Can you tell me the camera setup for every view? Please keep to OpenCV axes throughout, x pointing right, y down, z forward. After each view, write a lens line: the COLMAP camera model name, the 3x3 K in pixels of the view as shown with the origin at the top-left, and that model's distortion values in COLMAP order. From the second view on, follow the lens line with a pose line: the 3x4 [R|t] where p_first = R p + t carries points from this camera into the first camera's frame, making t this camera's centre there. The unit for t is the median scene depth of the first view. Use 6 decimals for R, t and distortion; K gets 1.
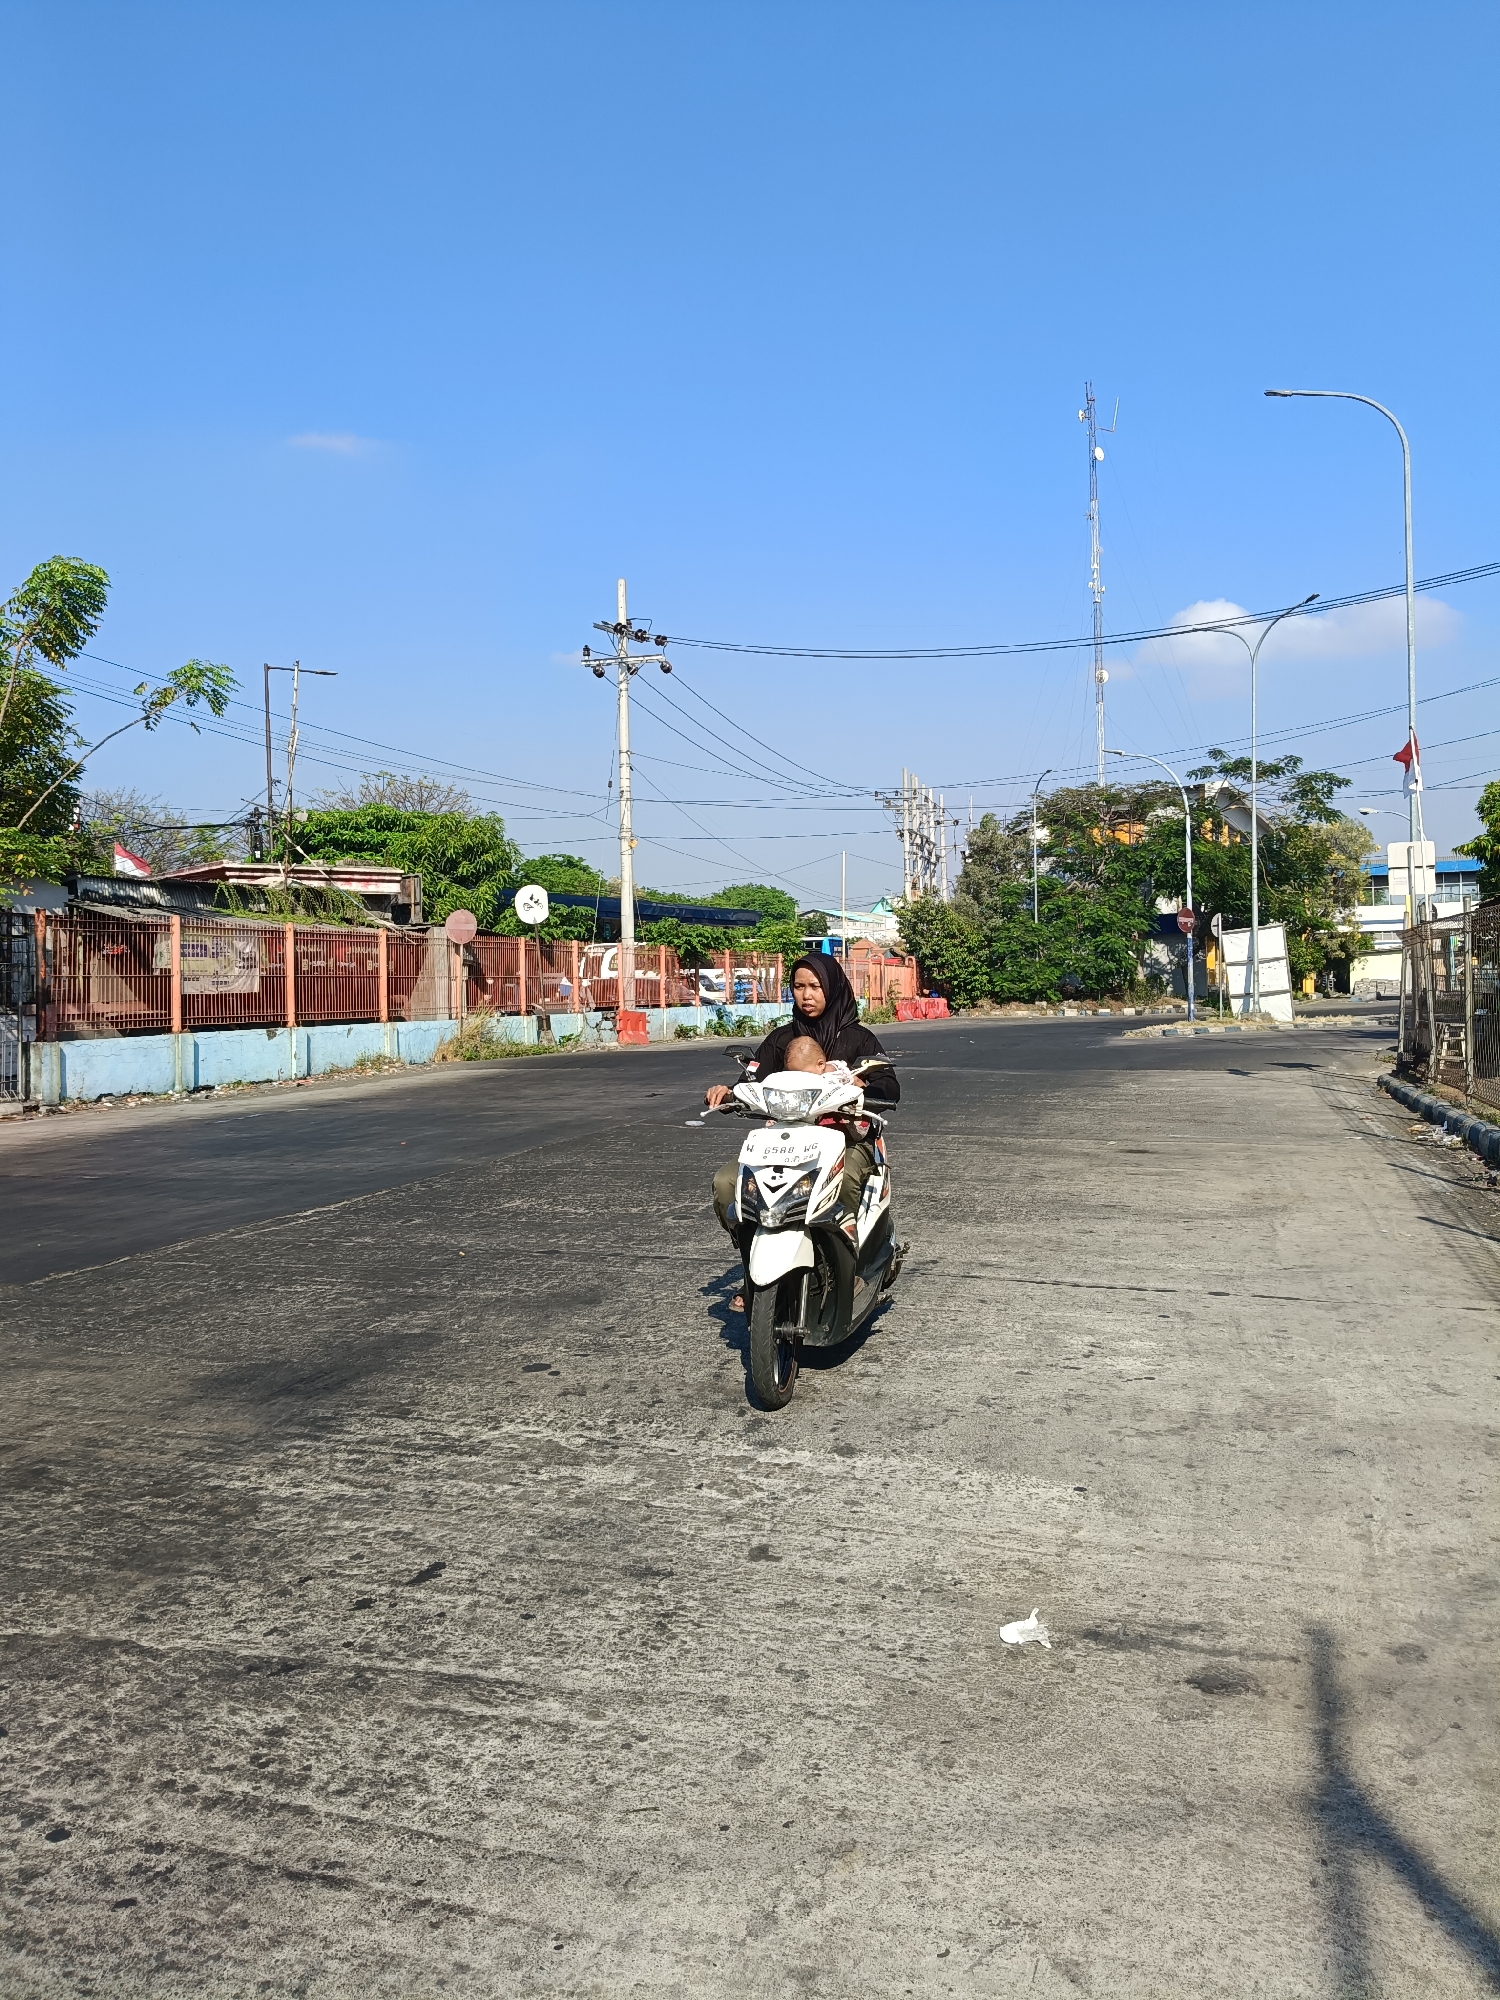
lens RADIAL K [[1563.5, 0, 719.8], [0, 1563.5, 972.5], [0, 0, 1]] dist [0.034439, -0.088470]
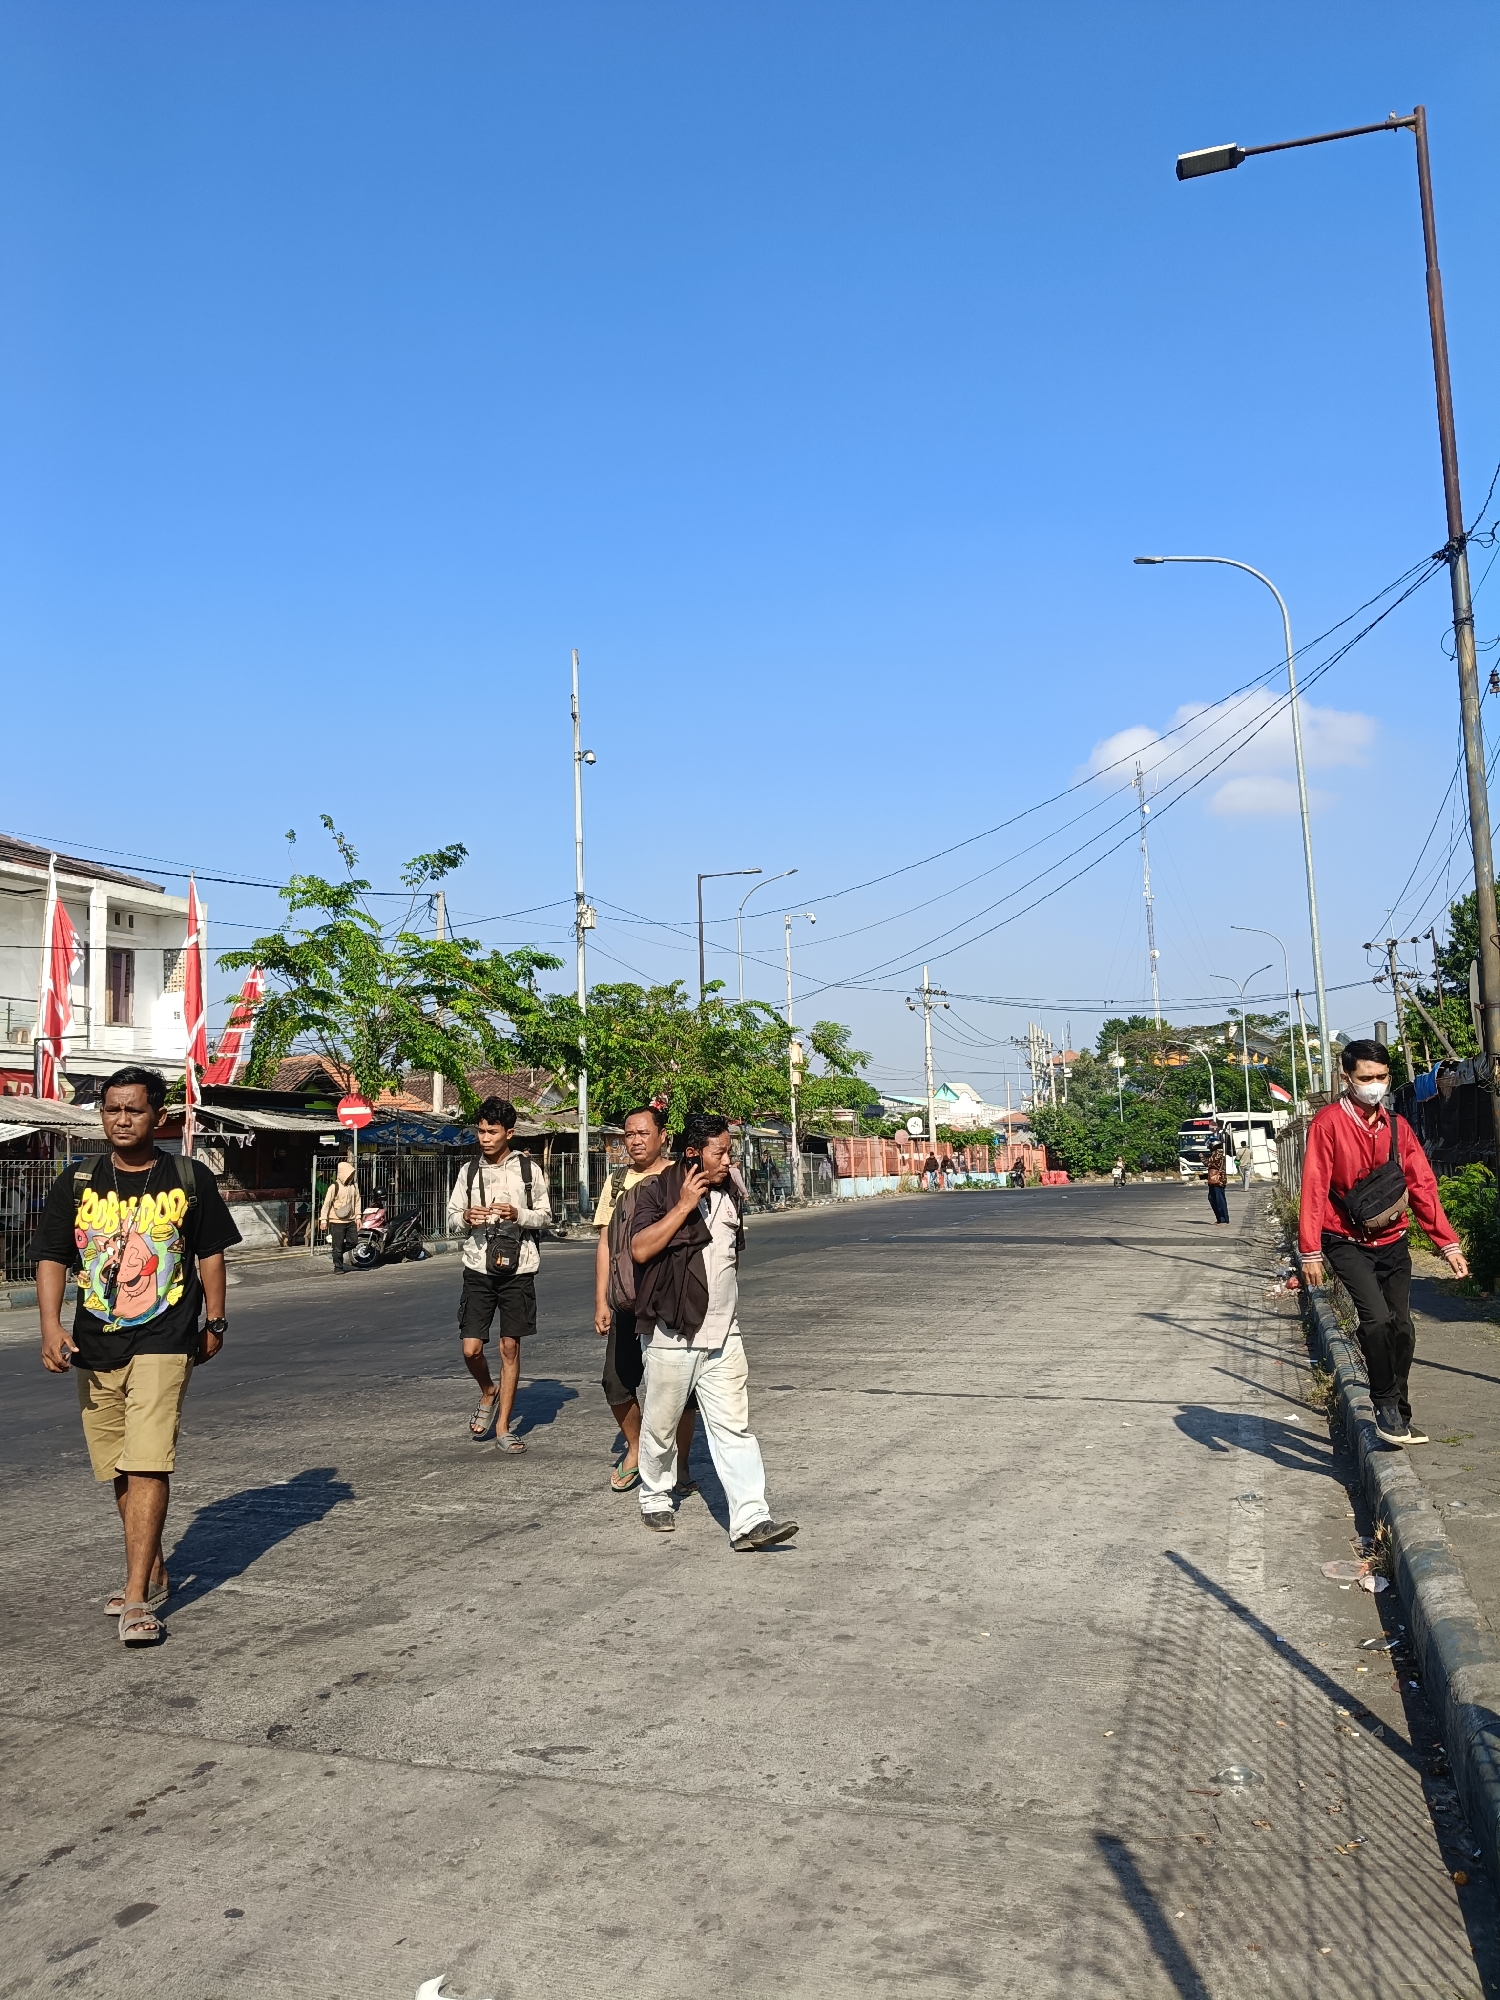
lens RADIAL K [[1563.5, 0, 719.8], [0, 1563.5, 972.5], [0, 0, 1]] dist [0.034439, -0.088470]
pose [[0.999431, -0.021140, -0.026275, -0.152971], [0.017923, 0.992950, -0.117172, -0.003238], [0.028566, 0.116634, 0.992764, -0.573180]]
